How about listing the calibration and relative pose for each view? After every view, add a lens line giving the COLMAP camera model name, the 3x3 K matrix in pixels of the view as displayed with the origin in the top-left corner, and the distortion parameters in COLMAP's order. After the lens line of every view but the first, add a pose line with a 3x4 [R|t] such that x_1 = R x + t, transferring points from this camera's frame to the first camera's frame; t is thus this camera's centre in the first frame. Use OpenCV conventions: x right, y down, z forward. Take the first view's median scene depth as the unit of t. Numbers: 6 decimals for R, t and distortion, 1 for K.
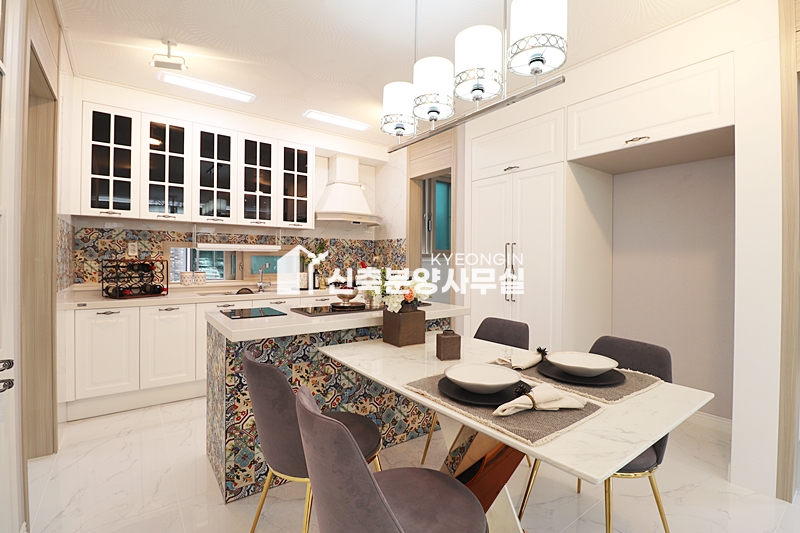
lens RADIAL K [[368.1, 0, 404.2], [0, 368.1, 259.8], [0, 0, 1]] dist [-0.015834, -0.002749]
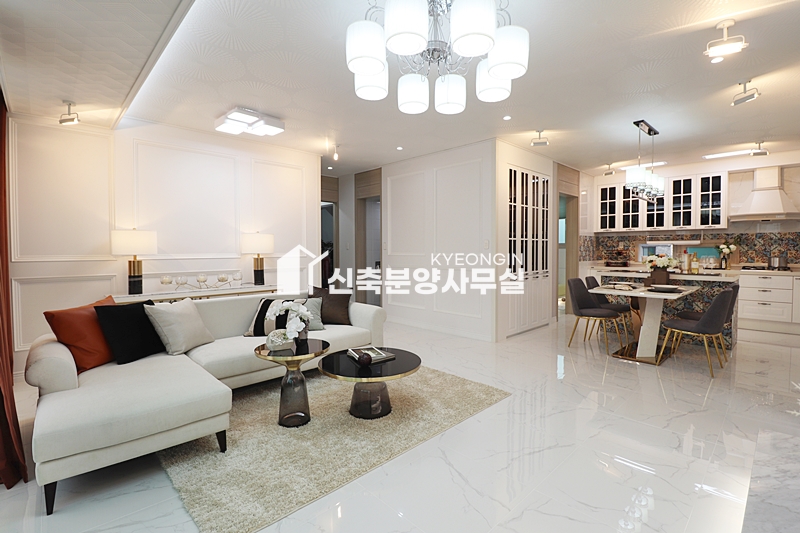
lens RADIAL K [[368.1, 0, 406.1], [0, 368.1, 261.7], [0, 0, 1]] dist [-0.015834, -0.002749]
pose [[0.118616, 0.022977, -0.992674, 1.053924], [0.002735, 0.999721, 0.023467, 0.011704], [0.992936, -0.005498, 0.118520, -0.432432]]
